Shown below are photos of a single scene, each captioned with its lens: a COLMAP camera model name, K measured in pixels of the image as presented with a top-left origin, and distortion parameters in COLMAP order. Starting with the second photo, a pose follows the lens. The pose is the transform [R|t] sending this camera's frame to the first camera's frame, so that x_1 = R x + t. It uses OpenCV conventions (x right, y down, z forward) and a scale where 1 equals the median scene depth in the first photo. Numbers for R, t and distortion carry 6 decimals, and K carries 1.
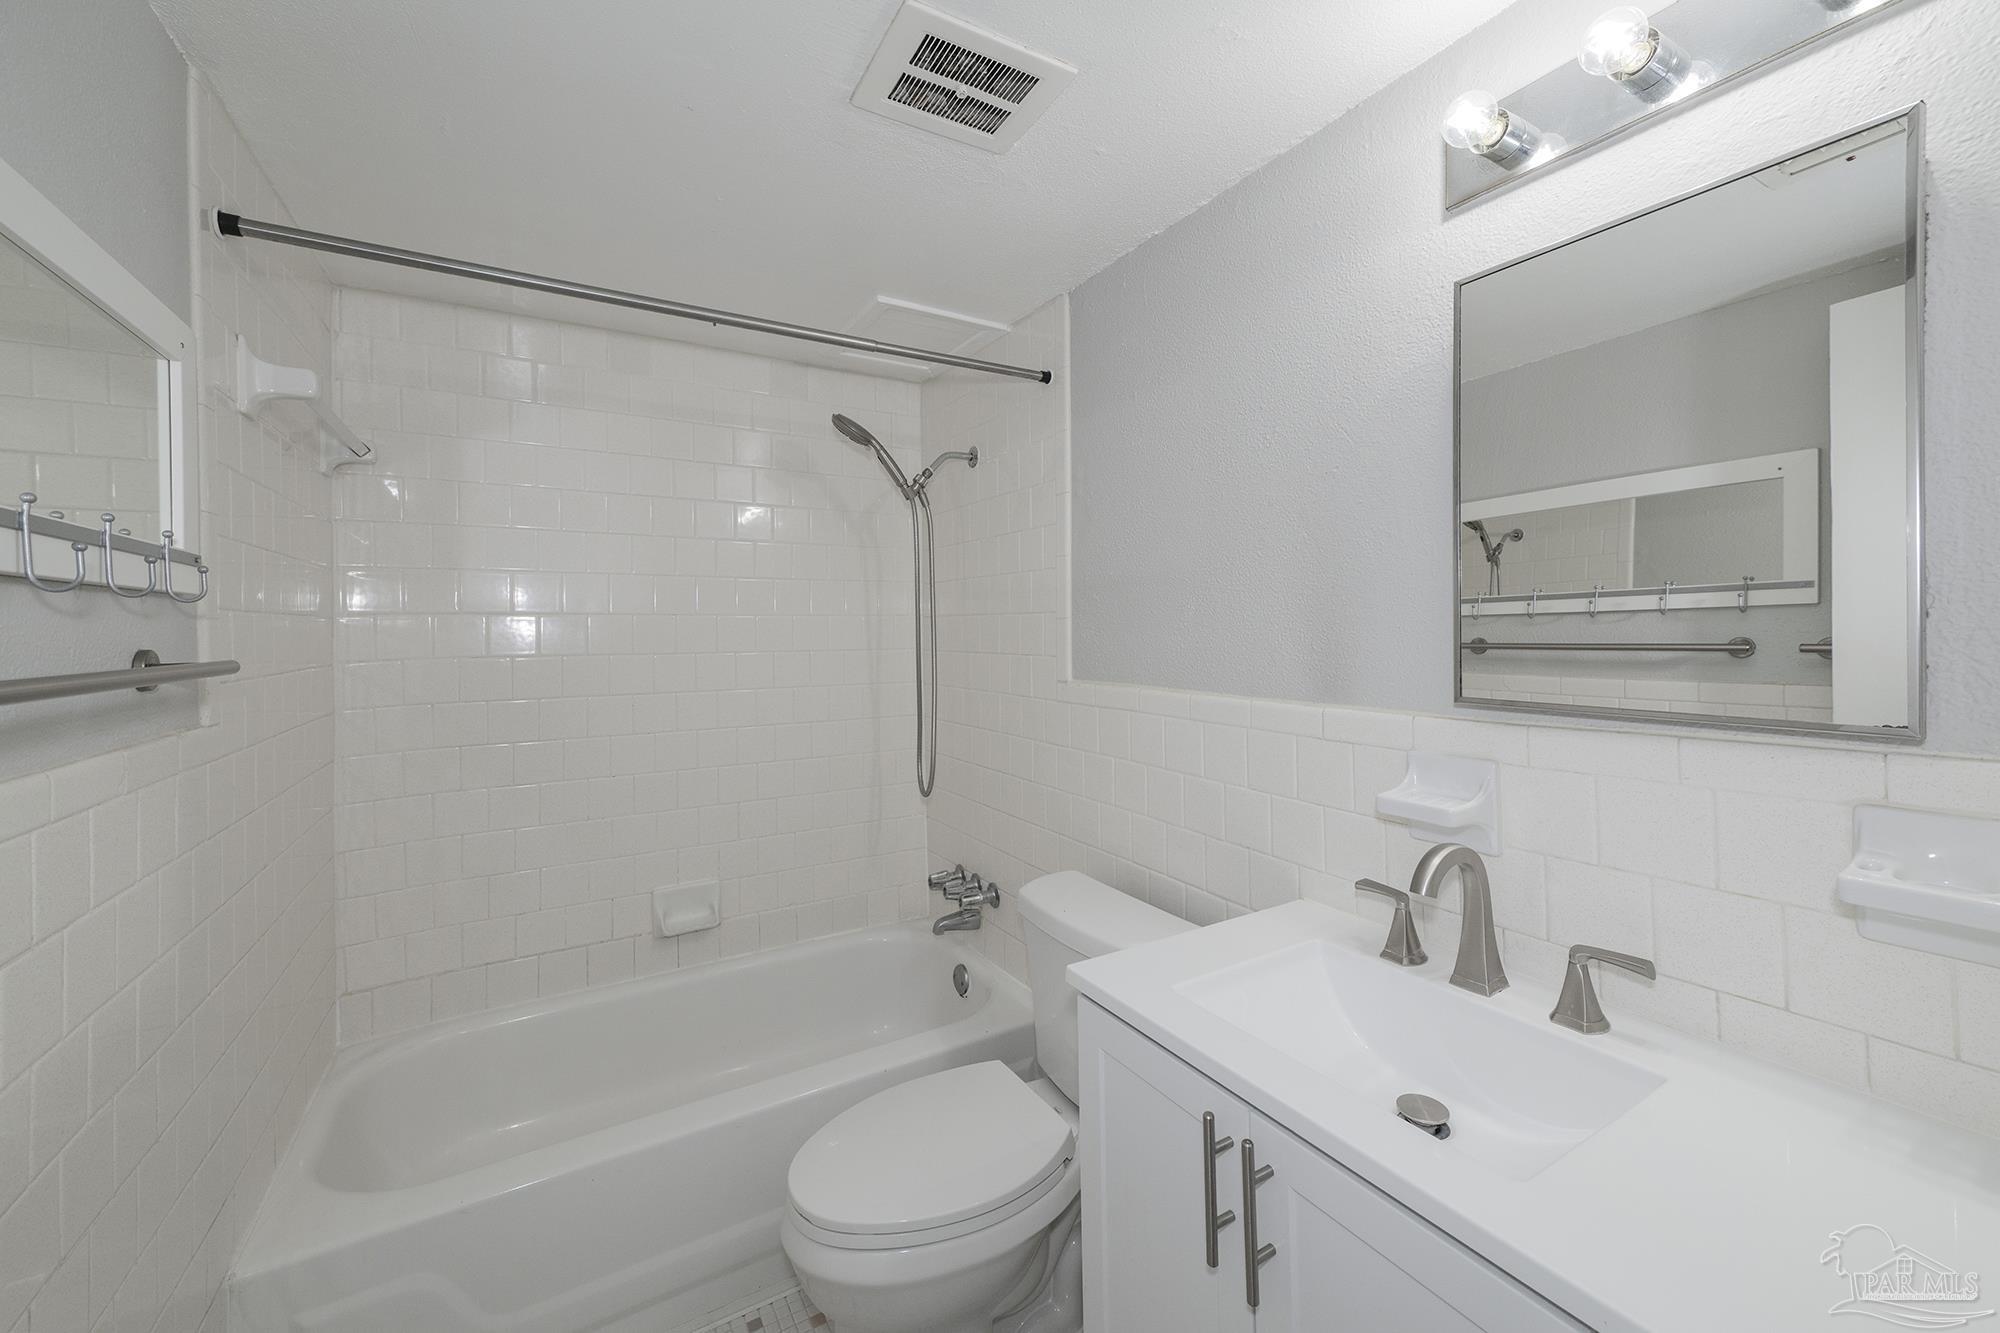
lens RADIAL K [[789.1, 0, 1007.2], [0, 789.1, 655.0], [0, 0, 1]] dist [0.008046, -0.000129]
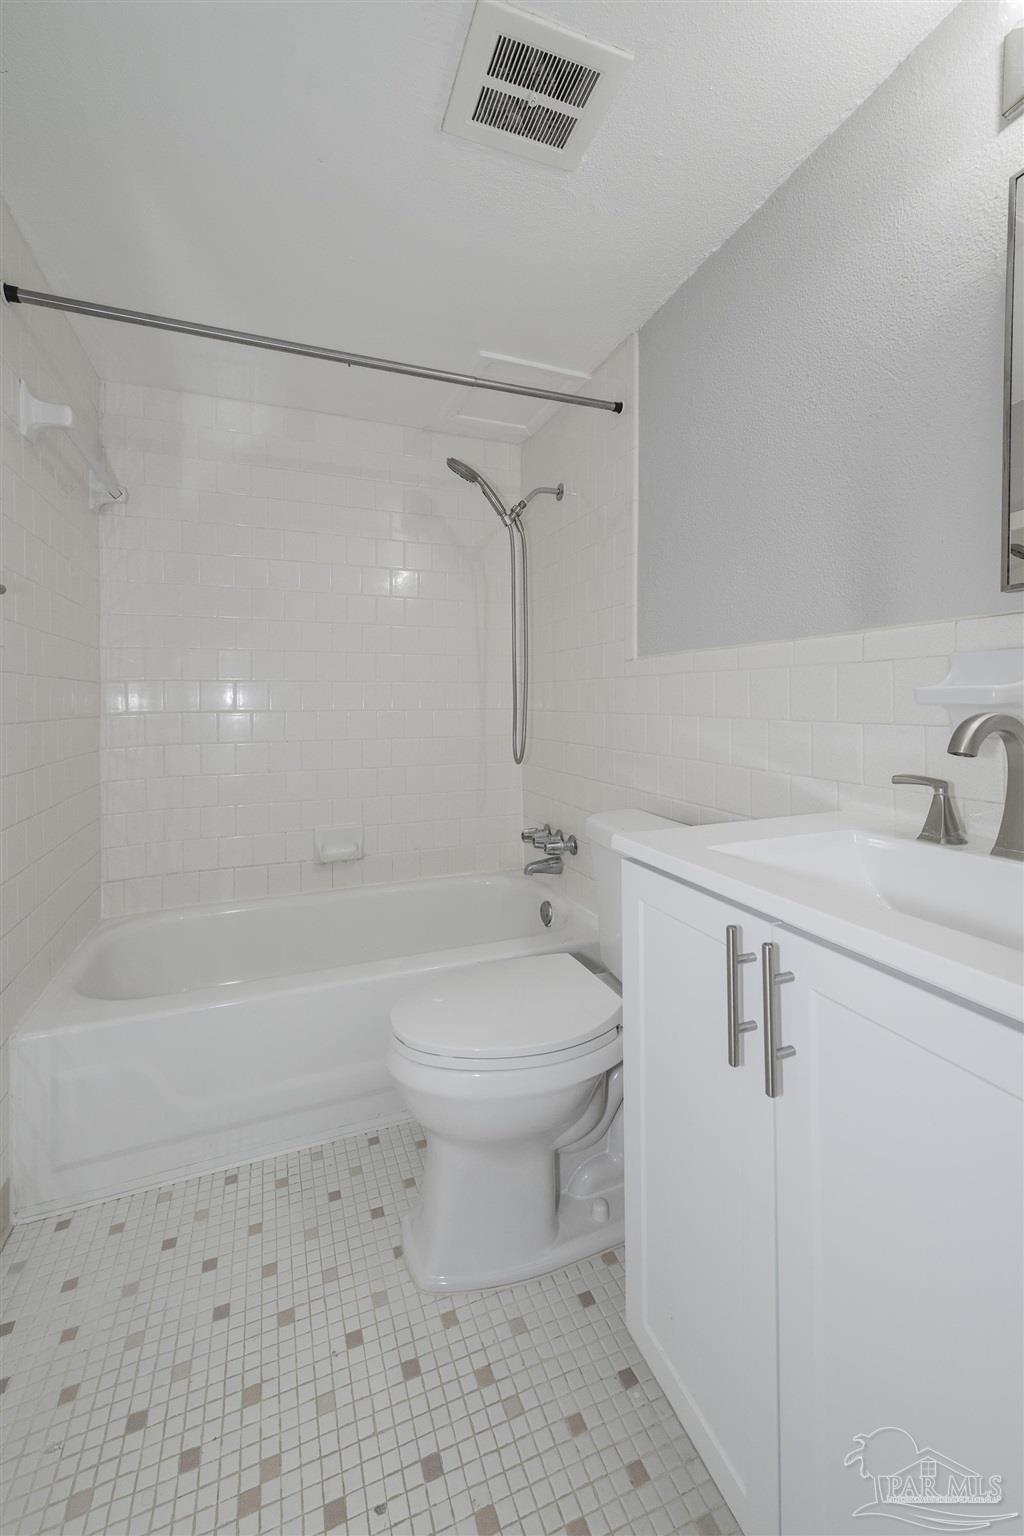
lens RADIAL K [[606.1, 0, 494.8], [0, 606.1, 728.2], [0, 0, 1]] dist [0.008046, -0.000129]
pose [[0.983764, 0.009185, -0.179231, 0.041645], [-0.007348, 0.999913, 0.010910, 0.152682], [0.179315, -0.009416, 0.983747, 0.068312]]
